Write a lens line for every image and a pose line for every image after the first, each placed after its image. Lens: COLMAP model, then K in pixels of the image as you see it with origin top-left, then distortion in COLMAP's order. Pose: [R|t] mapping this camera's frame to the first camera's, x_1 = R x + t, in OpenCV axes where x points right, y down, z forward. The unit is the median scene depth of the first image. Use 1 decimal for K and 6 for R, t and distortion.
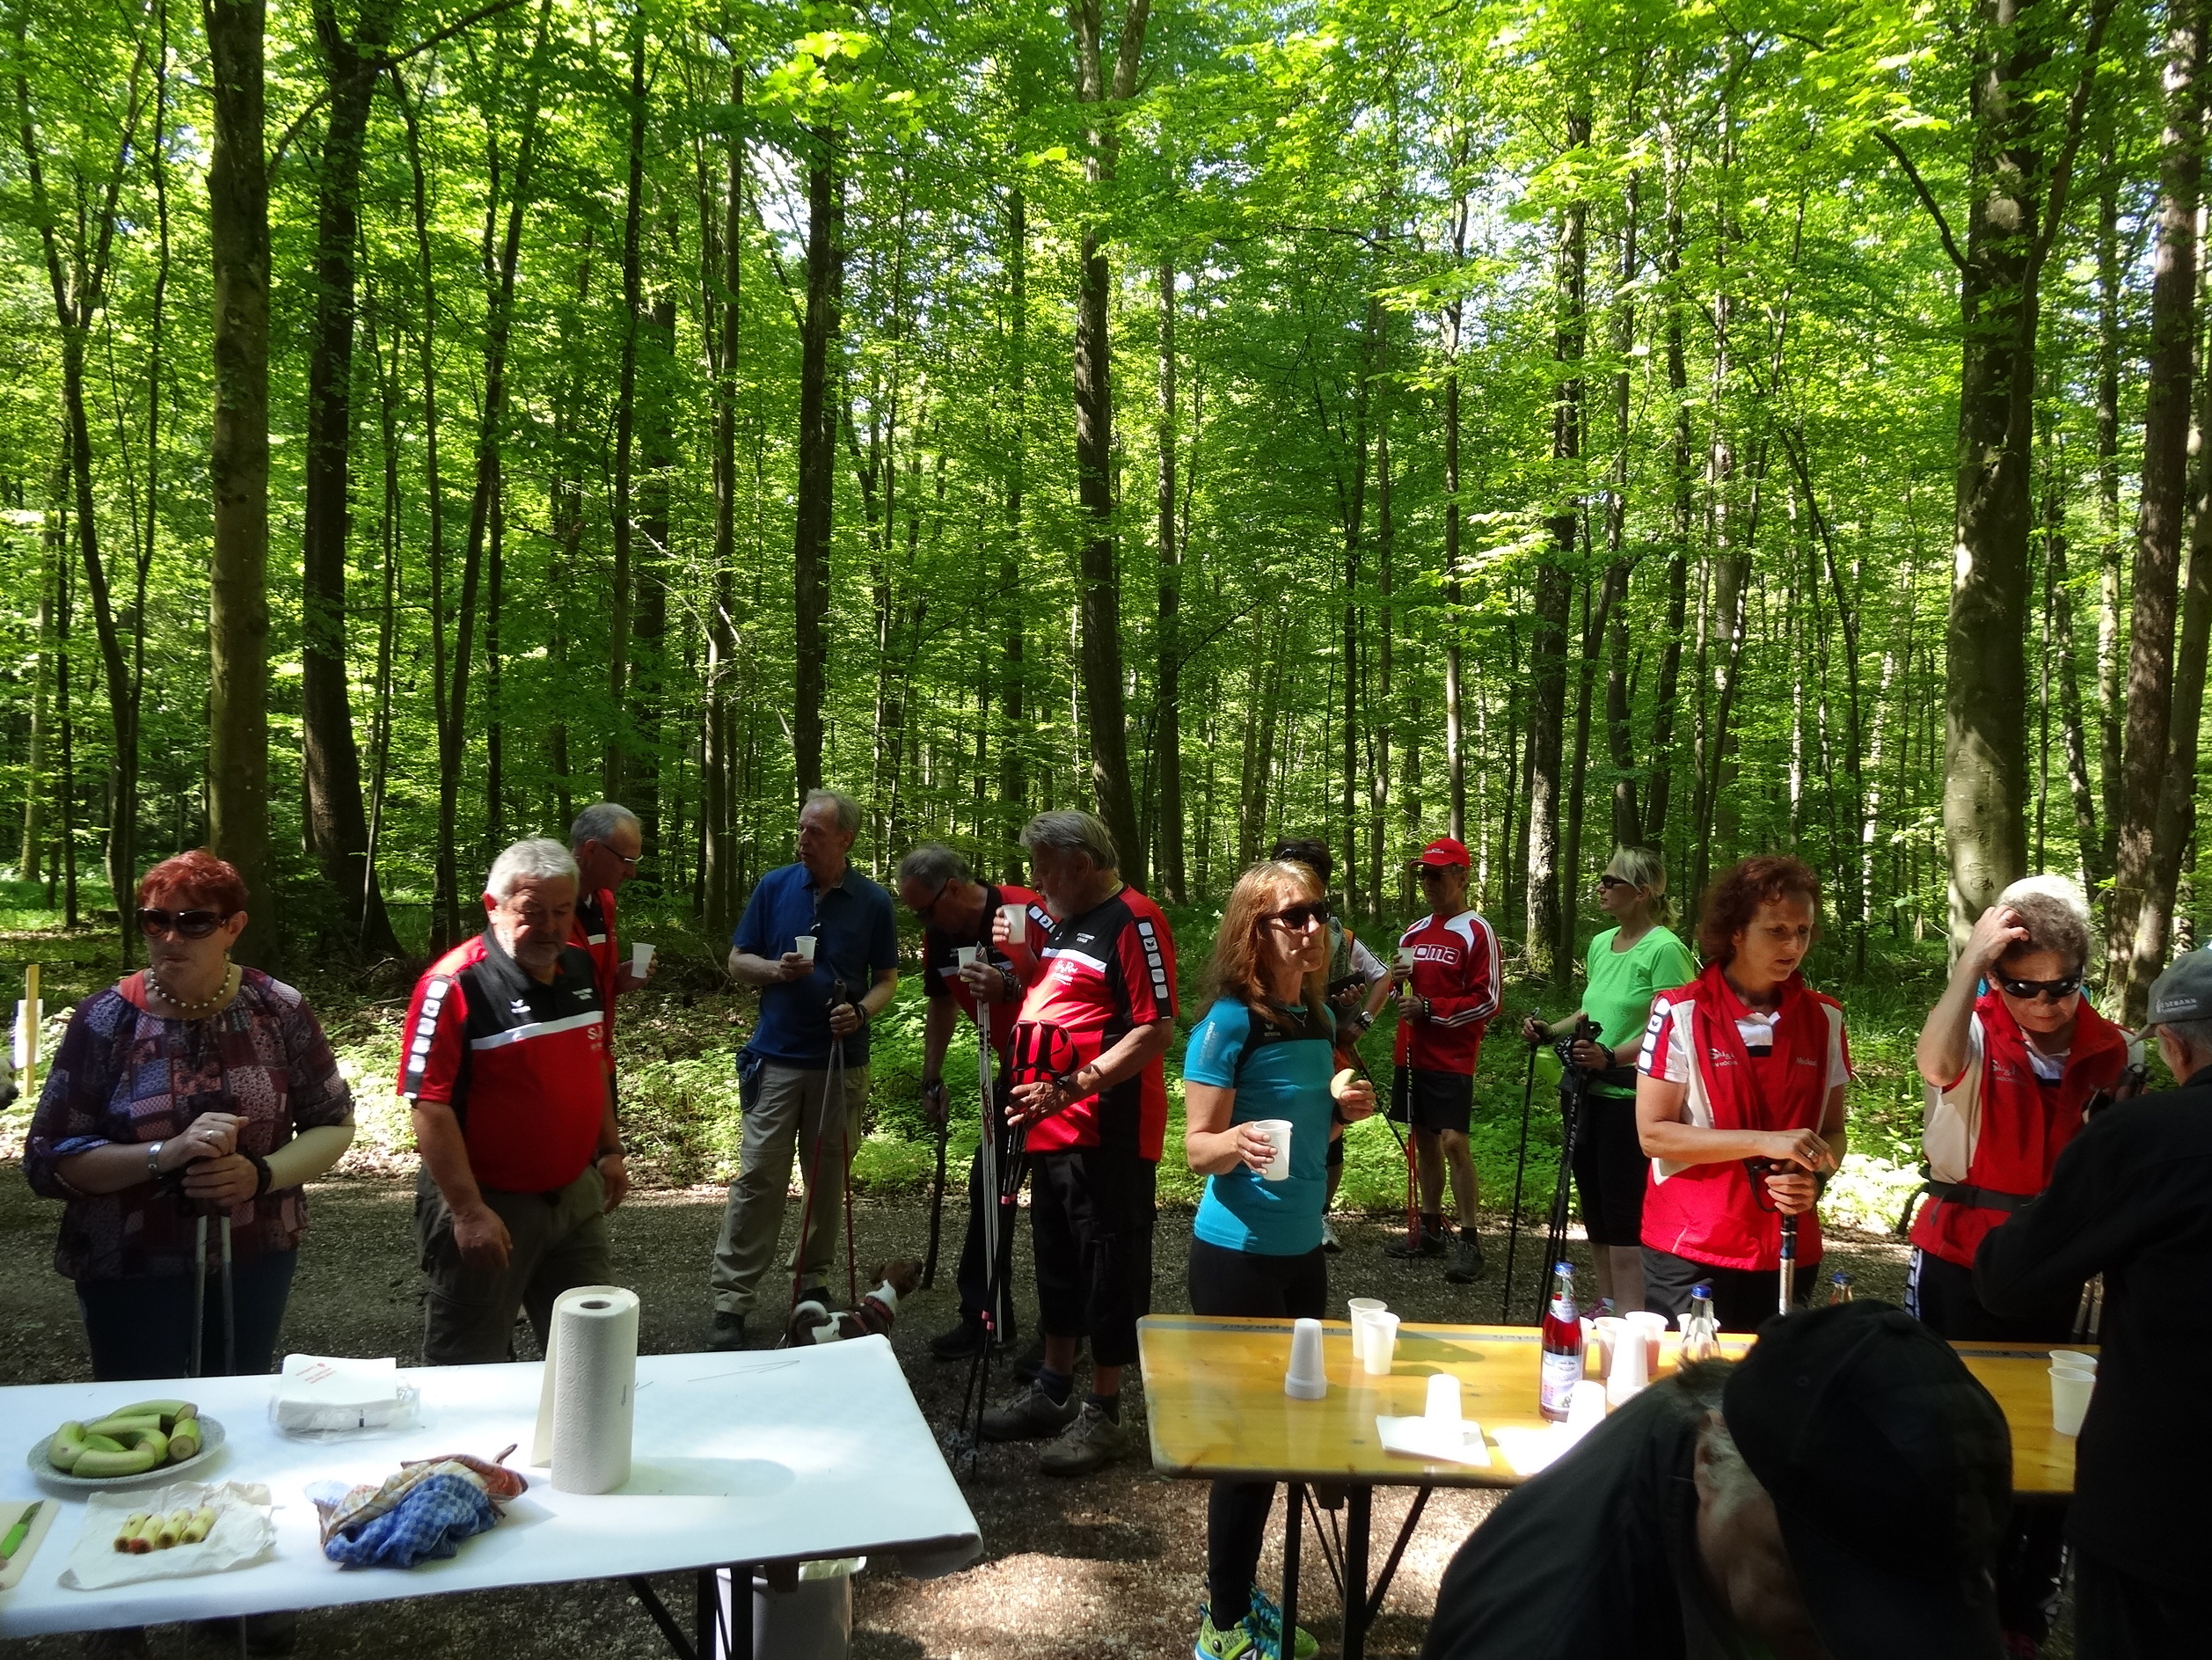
lens RADIAL K [[1586.2, 0, 1099.7], [0, 1586.2, 820.8], [0, 0, 1]] dist [-0.058831, 0.015541]
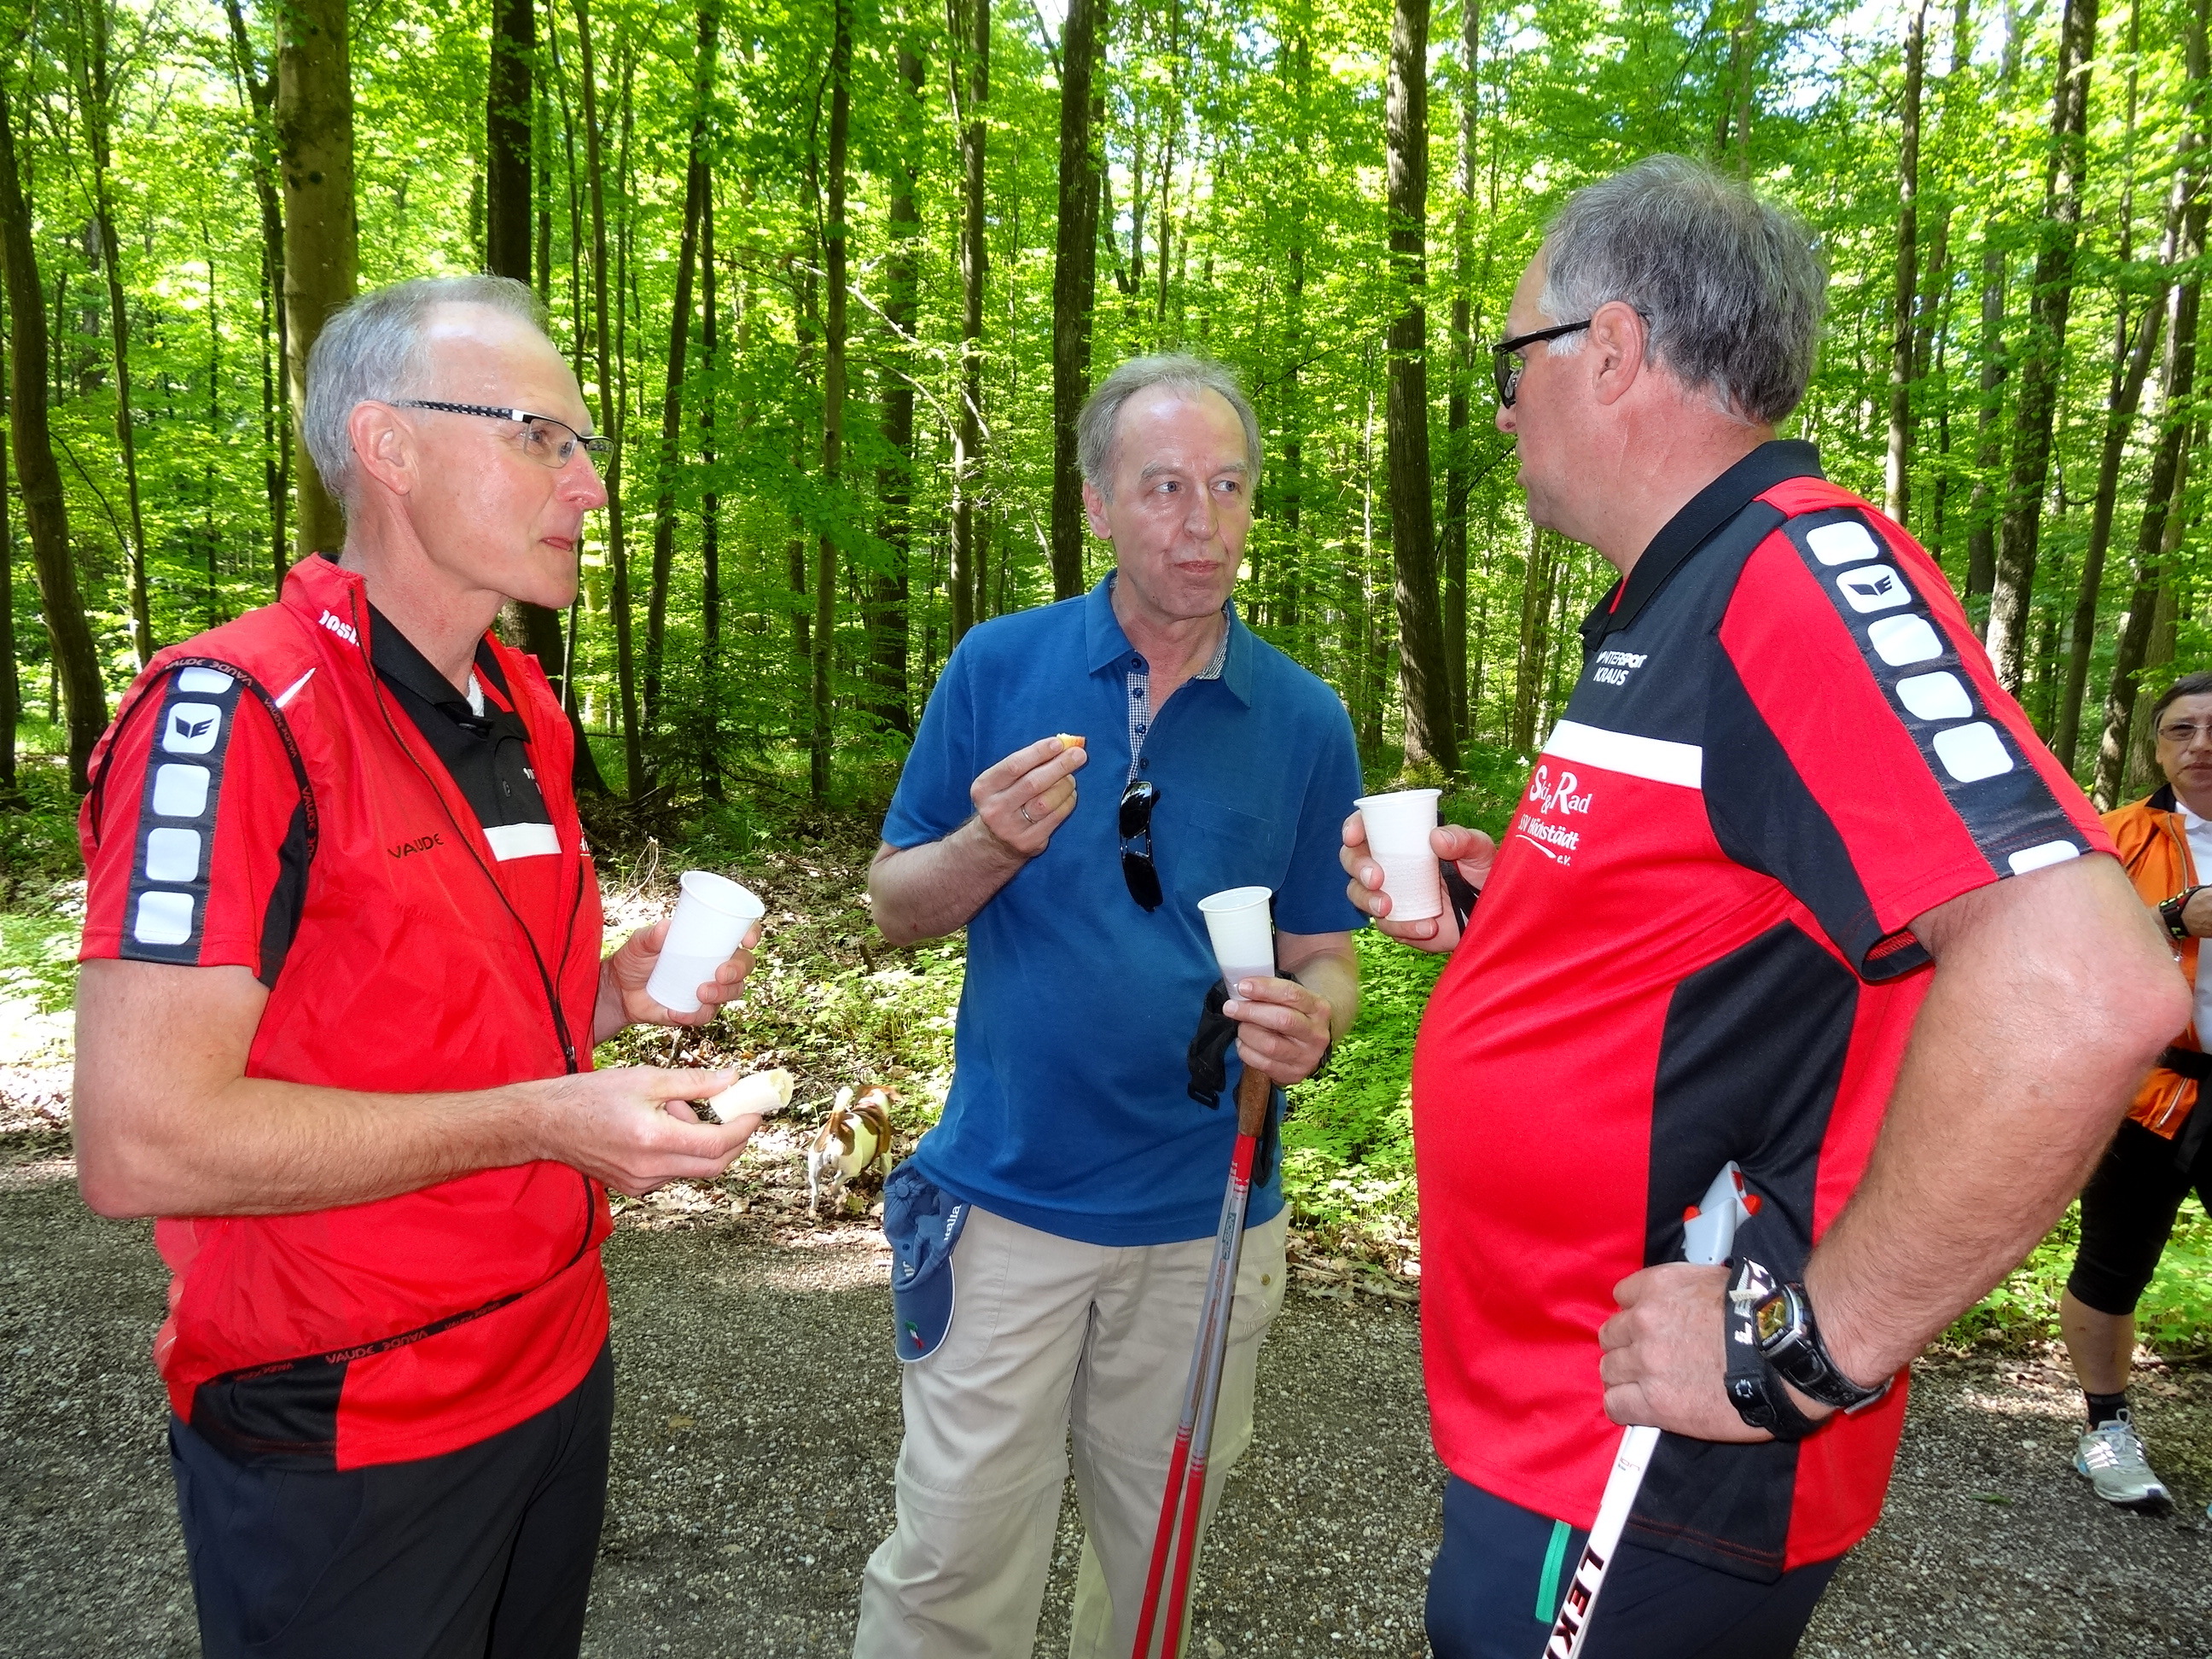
lens RADIAL K [[1586.0, 0, 1106.8], [0, 1586.0, 829.8], [0, 0, 1]] dist [-0.058831, 0.015541]
pose [[0.987978, 0.024473, -0.152644, -0.026132], [-0.008336, 0.994387, 0.105474, 0.007635], [0.154368, -0.102933, 0.982637, 0.132362]]
